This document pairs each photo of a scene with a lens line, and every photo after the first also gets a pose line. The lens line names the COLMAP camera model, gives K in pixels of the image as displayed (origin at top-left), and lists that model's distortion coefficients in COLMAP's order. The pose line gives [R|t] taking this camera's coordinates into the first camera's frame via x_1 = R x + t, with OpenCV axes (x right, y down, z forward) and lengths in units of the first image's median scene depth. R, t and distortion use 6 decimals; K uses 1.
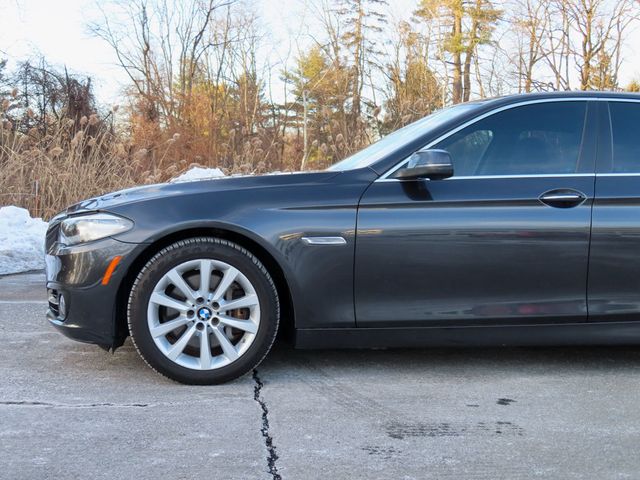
lens RADIAL K [[826.7, 0, 316.4], [0, 826.7, 243.8], [0, 0, 1]] dist [0.004264, 0.000000]
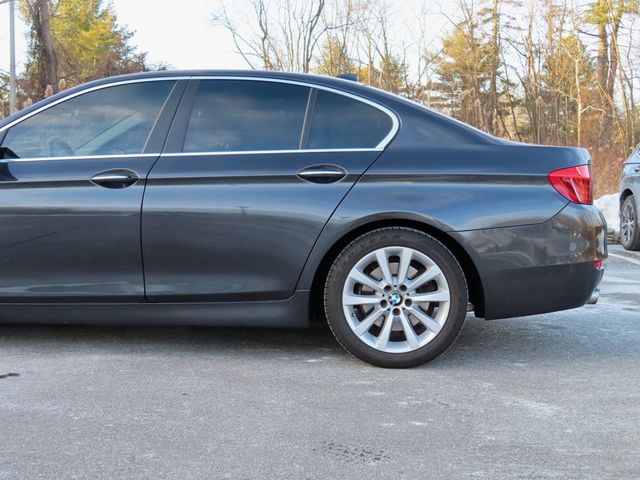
lens RADIAL K [[826.7, 0, 314.8], [0, 826.7, 240.3], [0, 0, 1]] dist [0.004264, 0.000000]
pose [[0.978706, 0.002540, -0.205253, 0.743754], [0.000889, 0.999862, 0.016611, 0.003521], [0.205266, -0.016440, 0.978568, 0.064409]]
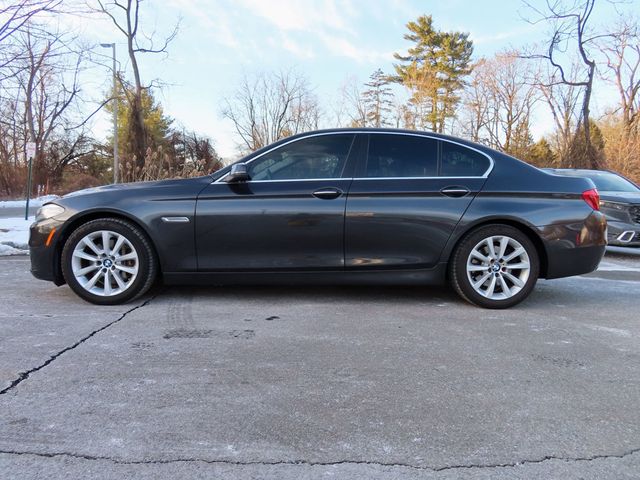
lens RADIAL K [[458.0, 0, 315.9], [0, 458.0, 237.1], [0, 0, 1]] dist [-0.007064, 0.003400]
pose [[0.994641, 0.001489, -0.103377, 0.368233], [-0.000333, 0.999937, 0.011200, 0.020279], [0.103387, -0.011105, 0.994579, 0.111661]]
